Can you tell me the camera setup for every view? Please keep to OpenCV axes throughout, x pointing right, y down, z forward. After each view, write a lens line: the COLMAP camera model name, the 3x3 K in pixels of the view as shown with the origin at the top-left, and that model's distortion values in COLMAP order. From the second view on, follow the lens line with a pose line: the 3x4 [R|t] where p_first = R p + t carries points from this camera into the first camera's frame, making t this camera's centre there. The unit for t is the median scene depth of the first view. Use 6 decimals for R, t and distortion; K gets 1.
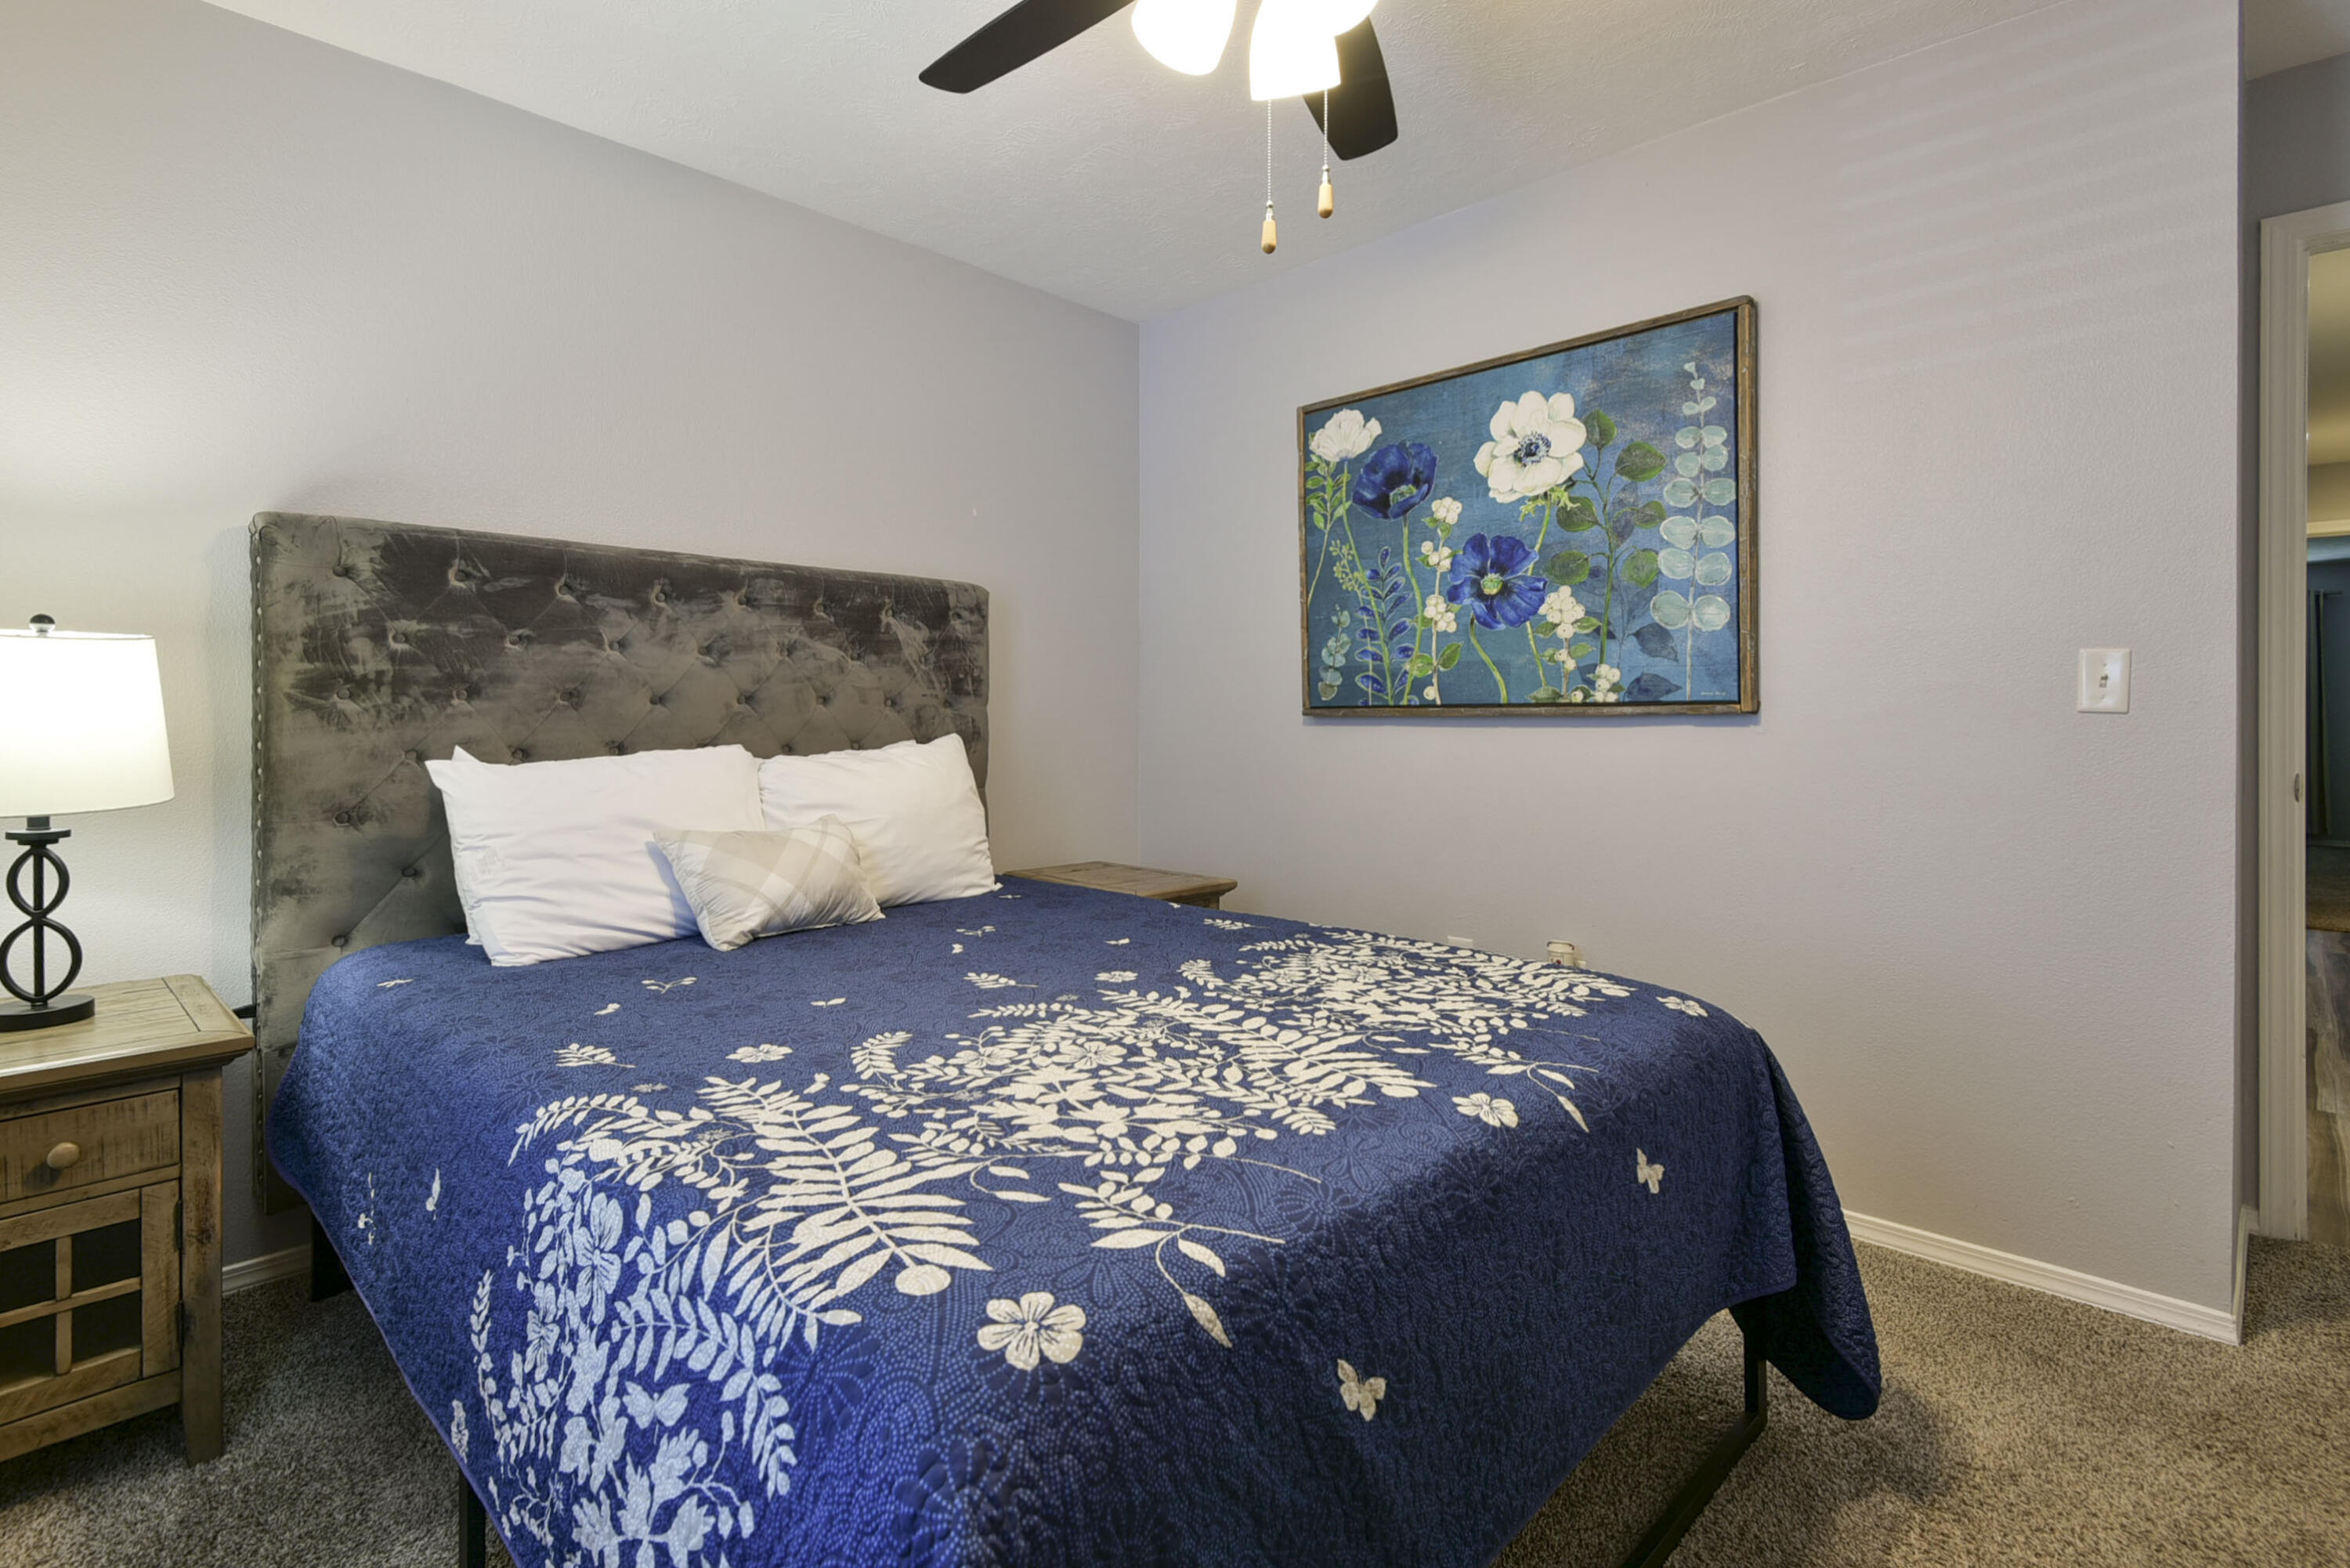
lens RADIAL K [[1102.0, 0, 1182.9], [0, 1102.0, 727.3], [0, 0, 1]] dist [0.030119, -0.000664]
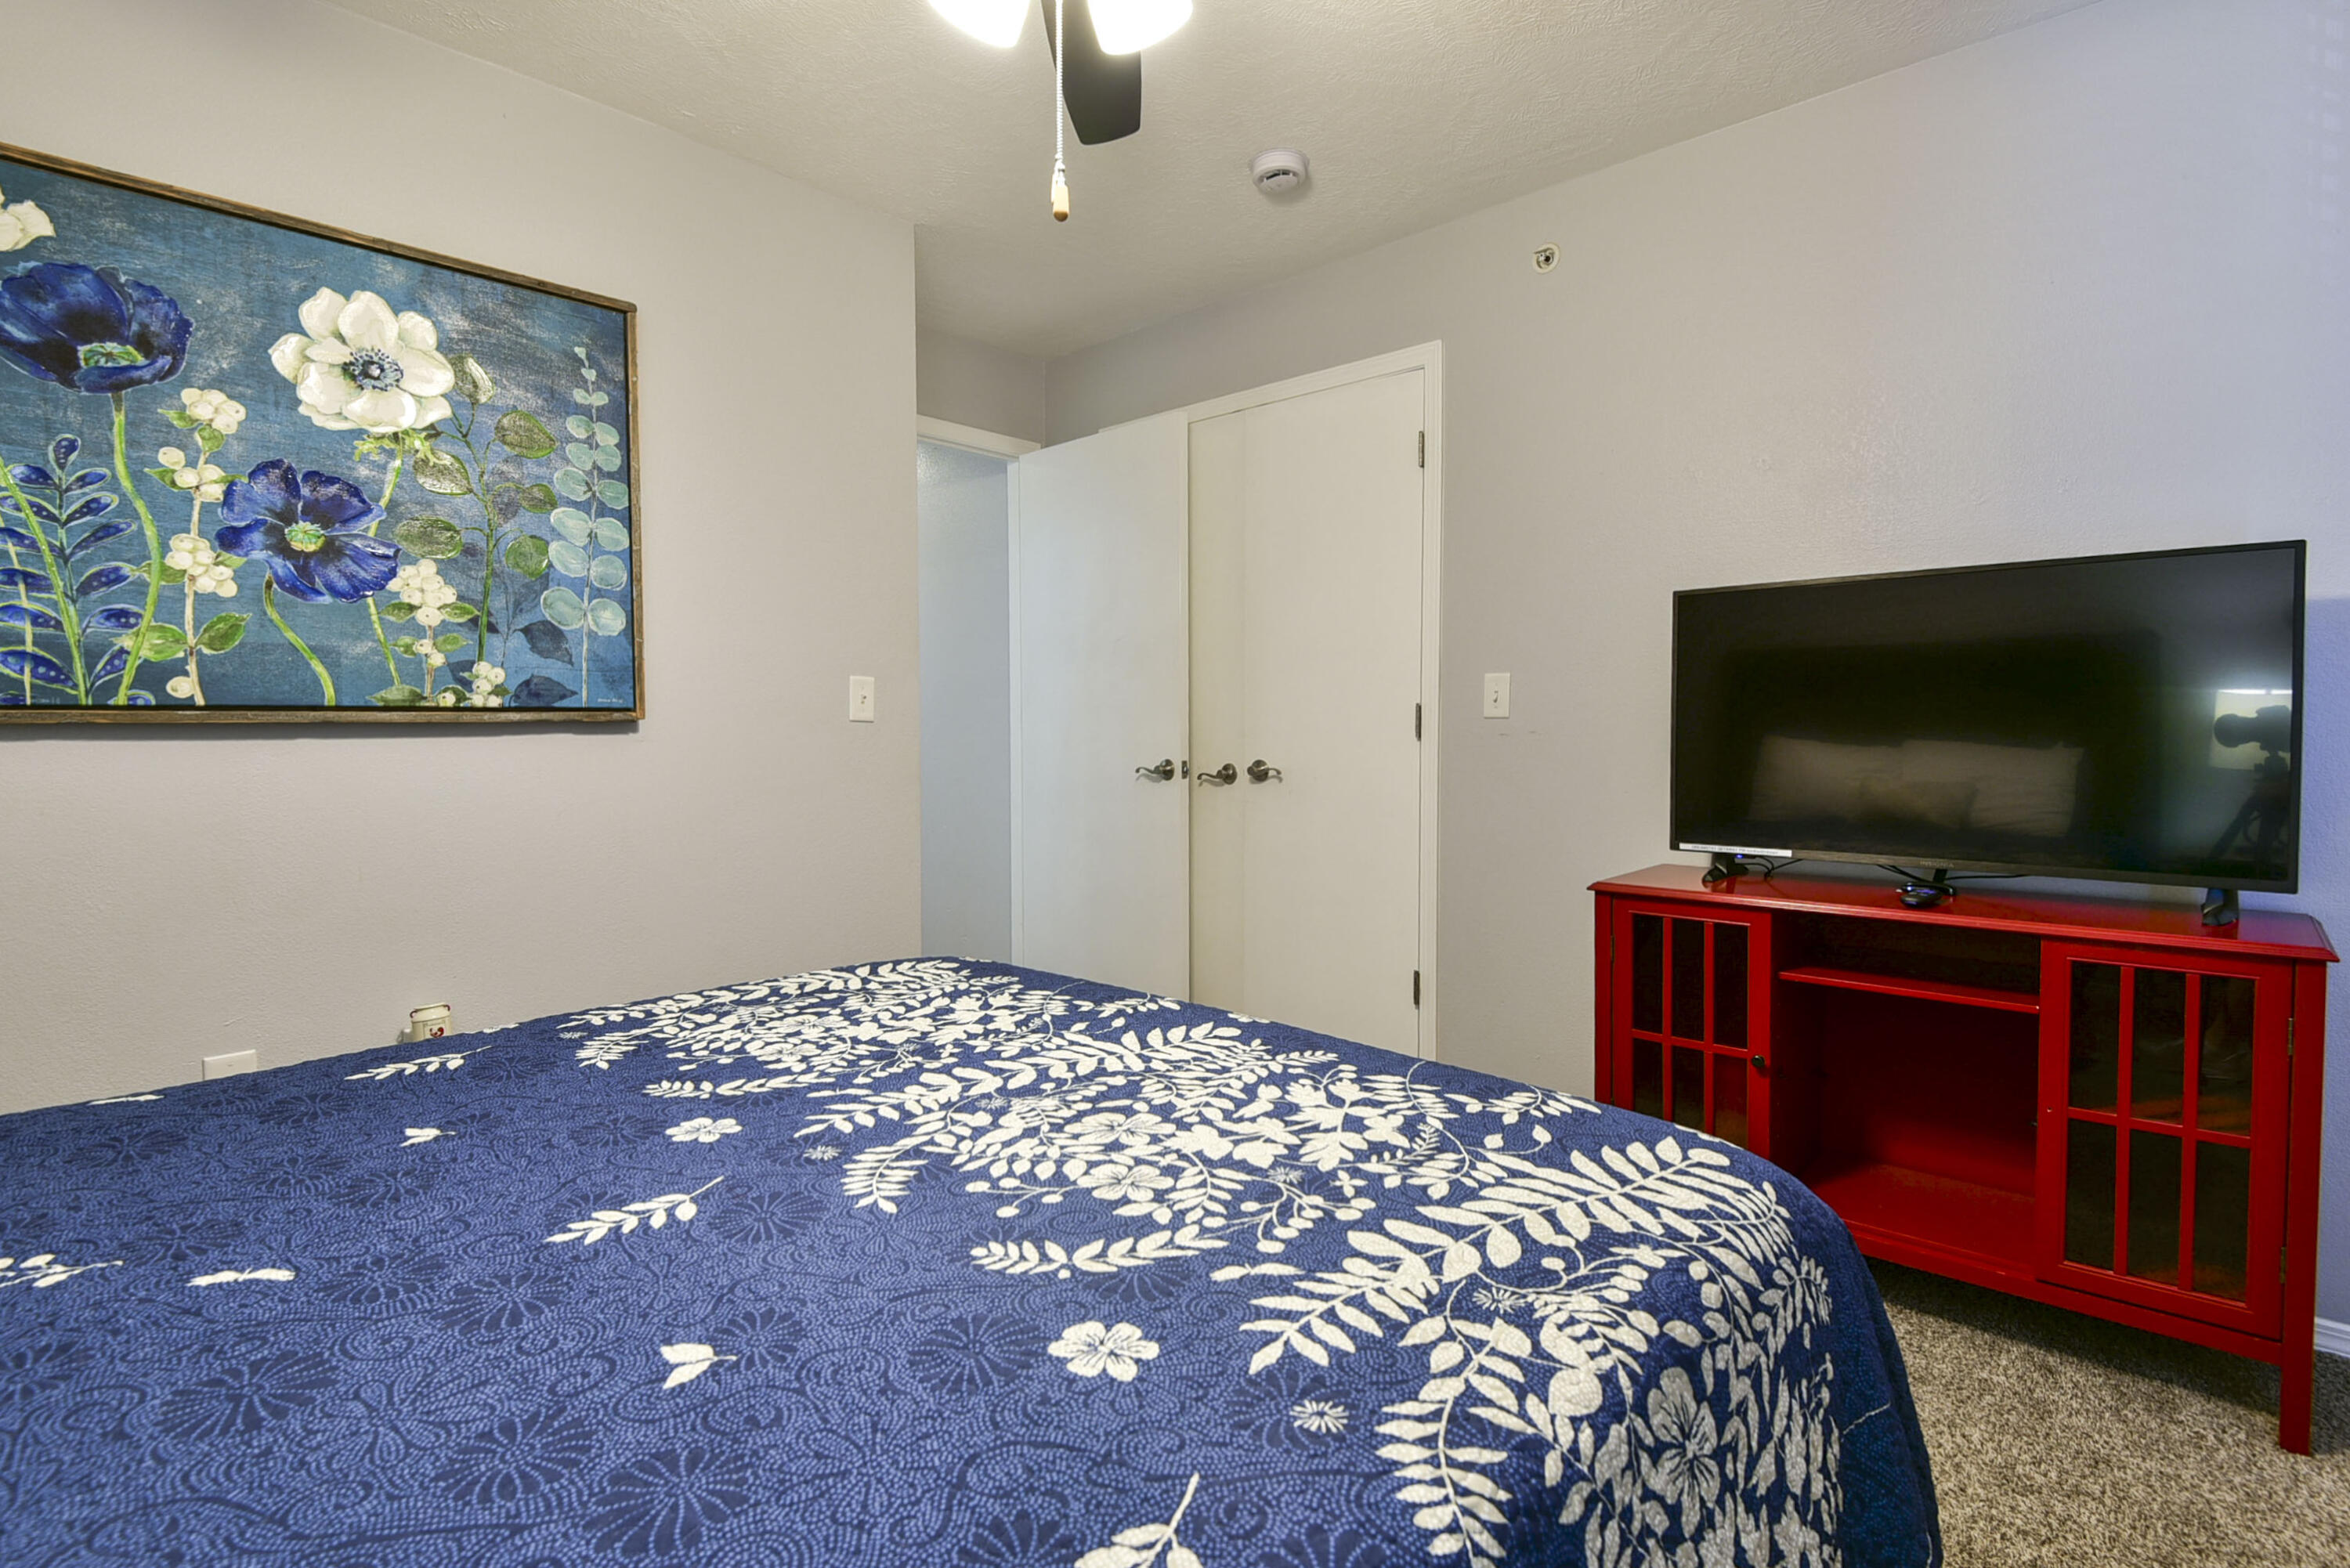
lens RADIAL K [[1066.5, 0, 1170.8], [0, 1066.5, 764.7], [0, 0, 1]] dist [-0.002269, -0.000902]
pose [[0.028366, -0.035411, 0.998970, -0.434963], [0.012707, 0.999304, 0.035062, -0.000410], [-0.999517, 0.011700, 0.028797, 0.471111]]
